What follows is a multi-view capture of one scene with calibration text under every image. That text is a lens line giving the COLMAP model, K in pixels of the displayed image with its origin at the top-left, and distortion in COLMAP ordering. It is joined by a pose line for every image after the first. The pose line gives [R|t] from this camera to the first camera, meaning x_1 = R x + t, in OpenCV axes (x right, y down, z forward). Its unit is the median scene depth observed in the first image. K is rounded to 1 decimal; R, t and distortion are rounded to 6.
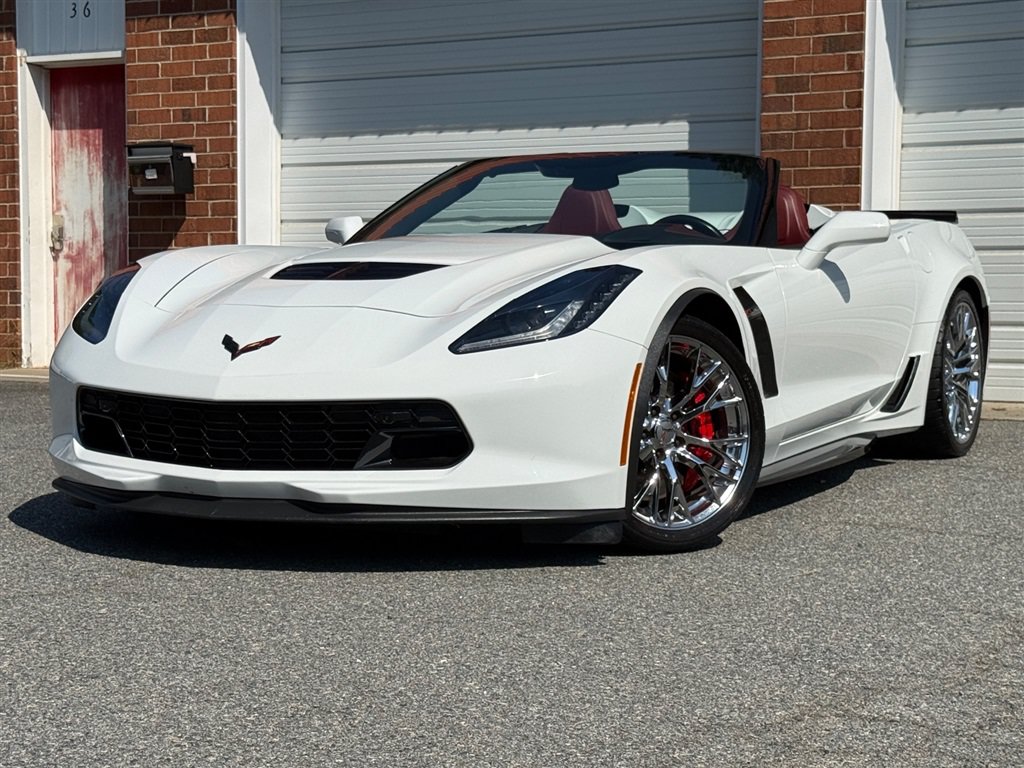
lens RADIAL K [[2017.6, 0, 506.5], [0, 2017.6, 396.8], [0, 0, 1]] dist [0.143421, 0.007713]
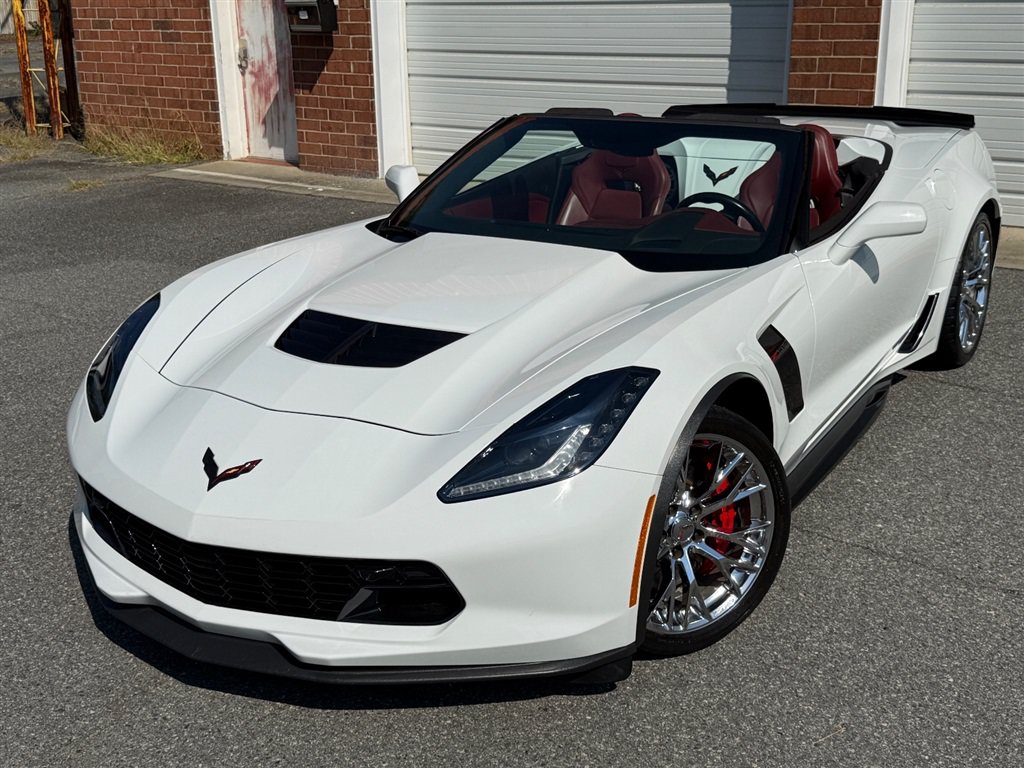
lens RADIAL K [[1257.7, 0, 512.0], [0, 1257.7, 386.8], [0, 0, 1]] dist [0.224220, -0.569049]
pose [[0.996949, 0.005550, -0.077859, 0.029454], [0.013841, 0.969094, 0.246304, -0.127927], [0.076820, -0.246630, 0.966060, 0.288857]]
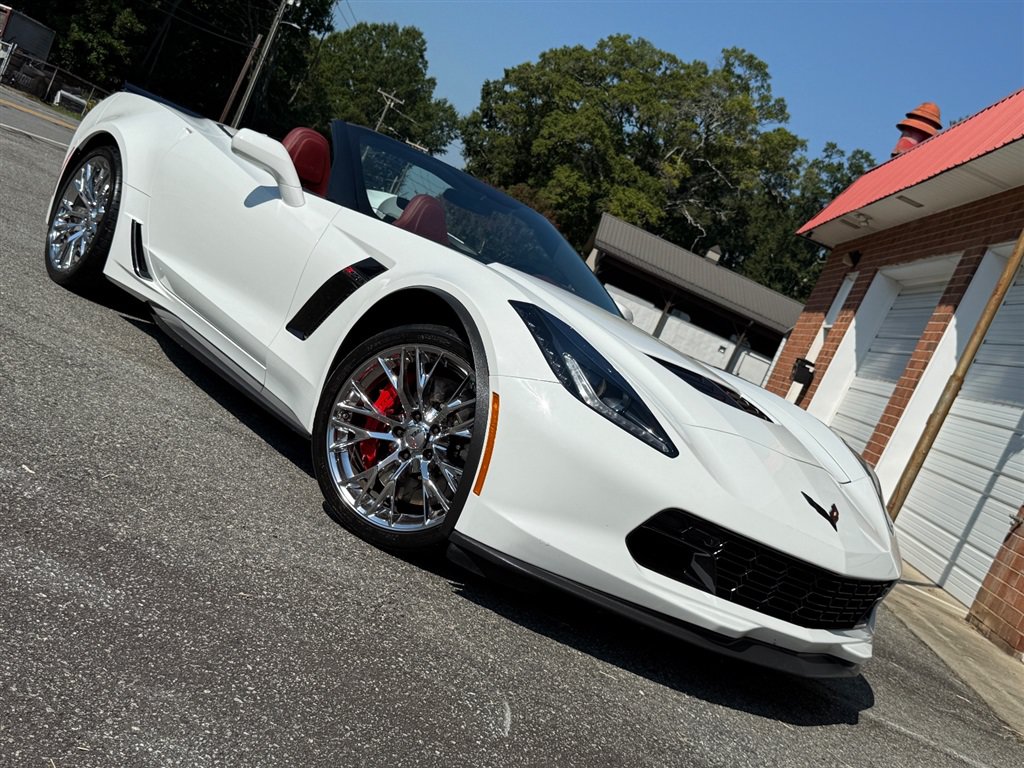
lens RADIAL K [[1175.4, 0, 512.8], [0, 1175.4, 385.9], [0, 0, 1]] dist [0.210824, -0.535073]
pose [[0.416863, 0.261108, -0.870659, 1.270227], [-0.461529, 0.885997, 0.044732, -0.023442], [0.783081, 0.383188, 0.489848, 0.261236]]
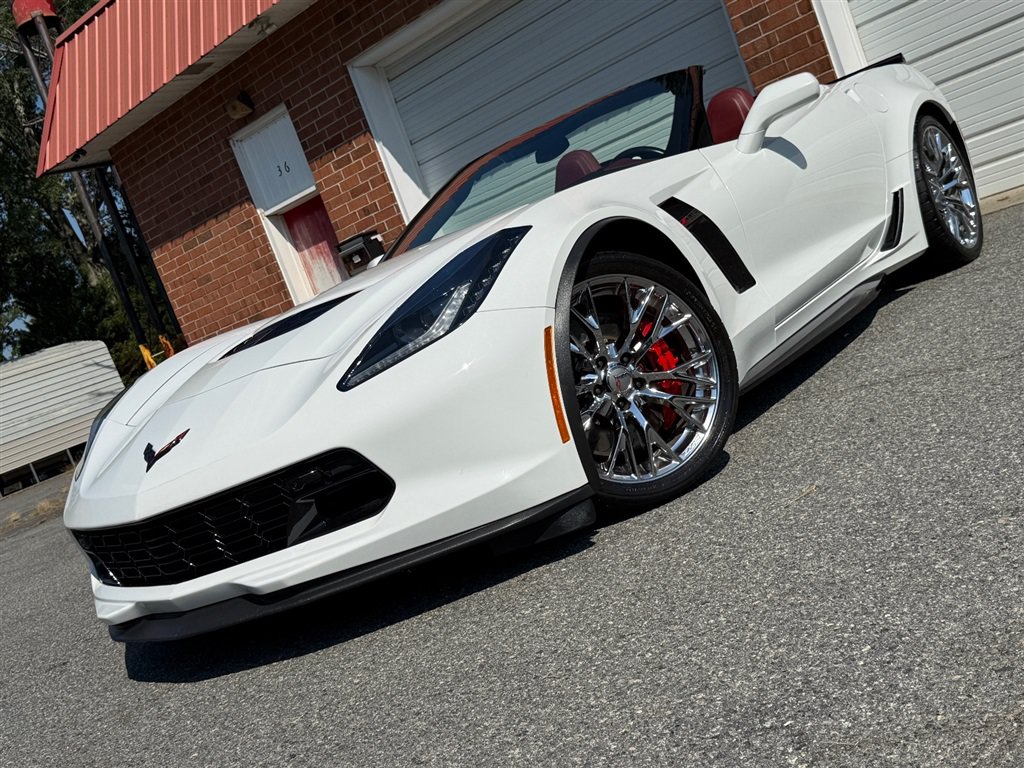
lens RADIAL K [[1175.3, 0, 509.2], [0, 1175.3, 389.9], [0, 0, 1]] dist [0.206549, -0.518829]
pose [[0.922388, -0.334738, -0.192744, 0.088855], [0.344932, 0.938393, 0.020990, -0.004589], [0.173844, -0.085845, 0.981024, 0.301831]]
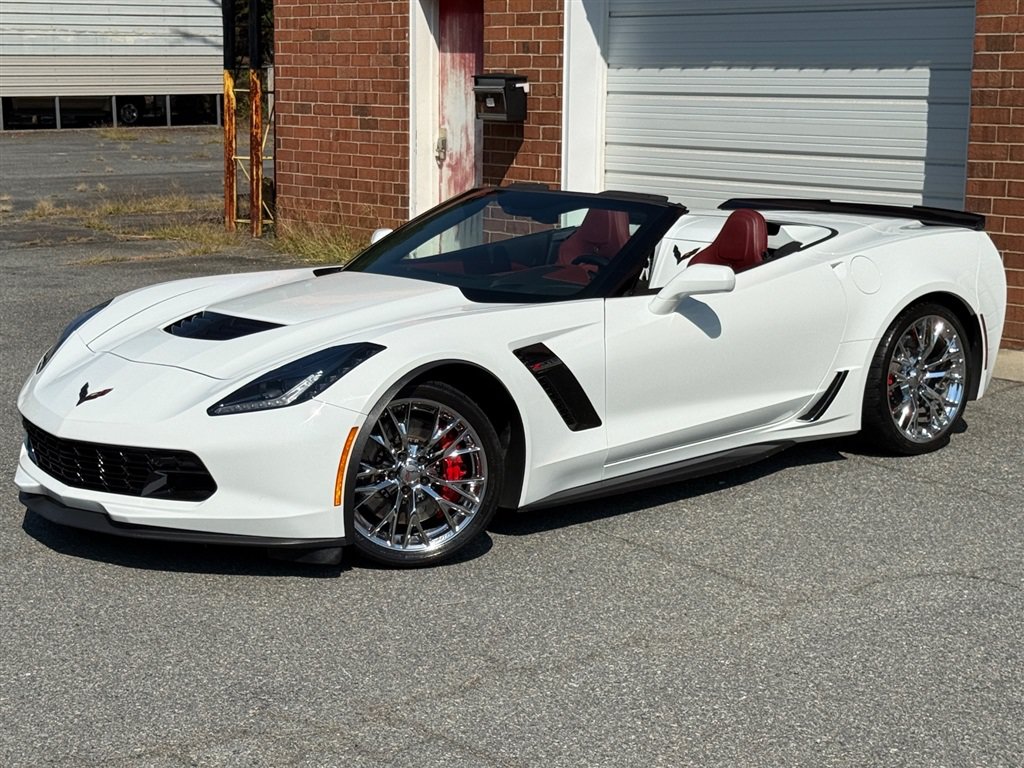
lens RADIAL K [[2017.6, 0, 506.5], [0, 2017.6, 396.8], [0, 0, 1]] dist [0.143421, 0.007713]
pose [[0.935877, 0.059859, -0.347205, 0.376166], [-0.023344, 0.993832, 0.108415, -0.110979], [0.351553, -0.093357, 0.931502, -0.099669]]
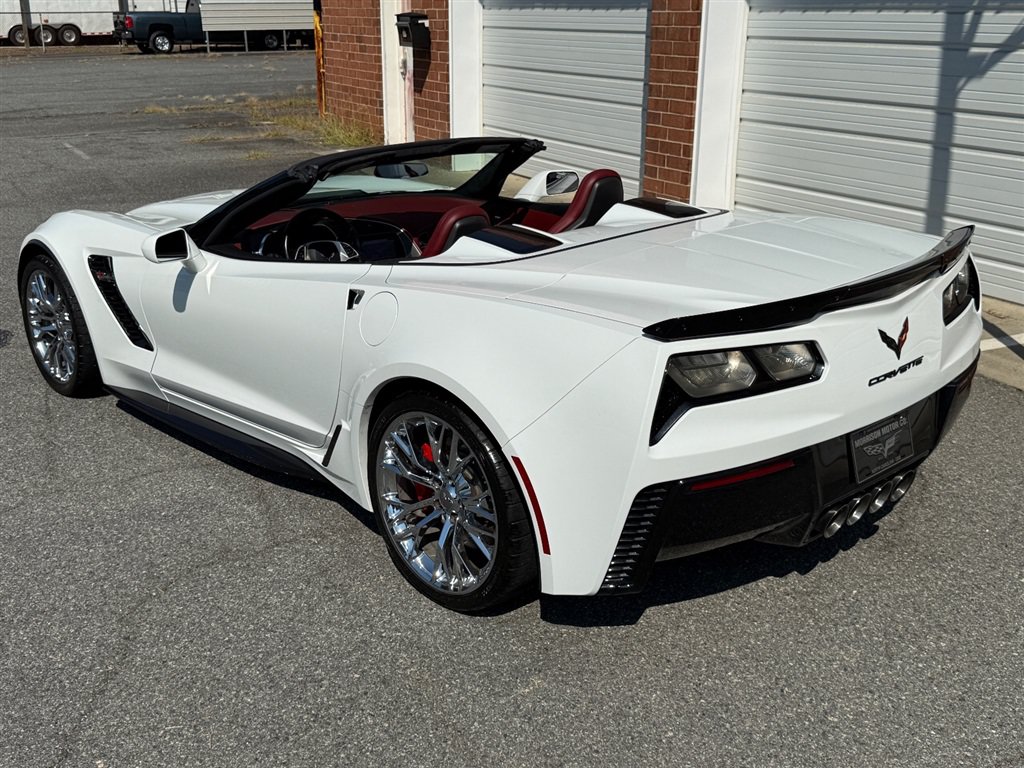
lens RADIAL K [[1127.9, 0, 513.2], [0, 1127.9, 388.7], [0, 0, 1]] dist [0.191391, -0.432340]
pose [[0.857125, 0.161577, -0.489111, 0.632627], [-0.027892, 0.962695, 0.269146, -0.137325], [0.514353, -0.217049, 0.829657, 0.355556]]
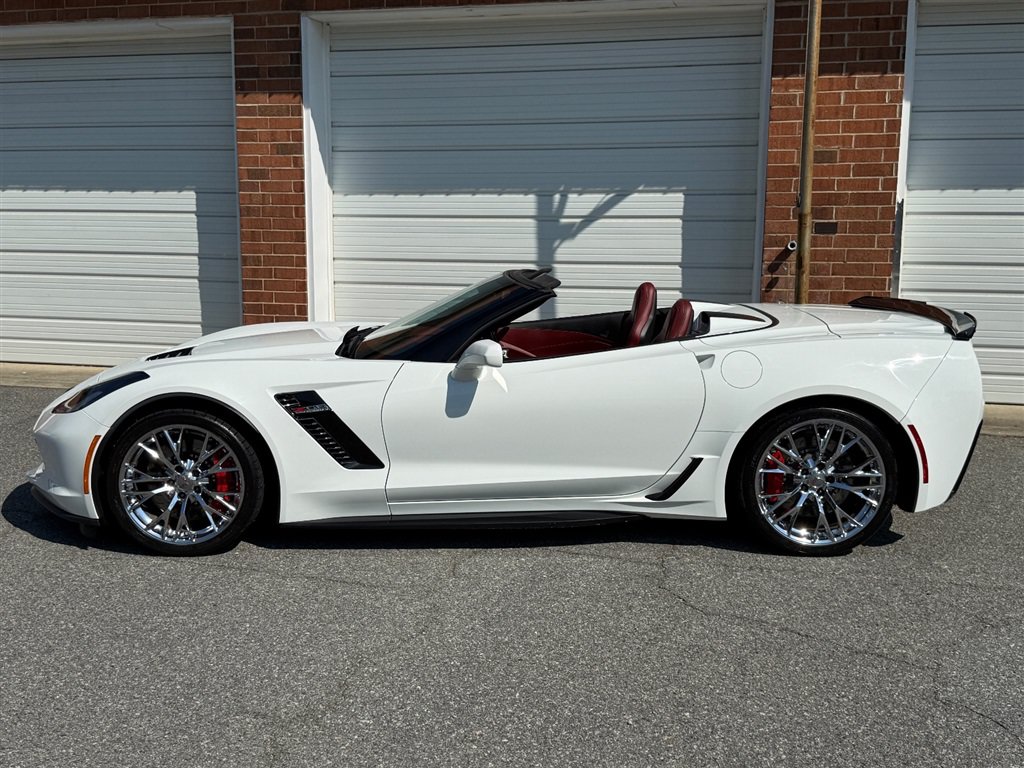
lens RADIAL K [[1150.7, 0, 512.1], [0, 1150.7, 387.4], [0, 0, 1]] dist [0.212896, -0.493878]
pose [[0.960737, -0.037704, 0.274887, 0.104732], [0.013574, 0.995925, 0.089163, -0.095270], [-0.277129, -0.081931, 0.957333, 0.134575]]
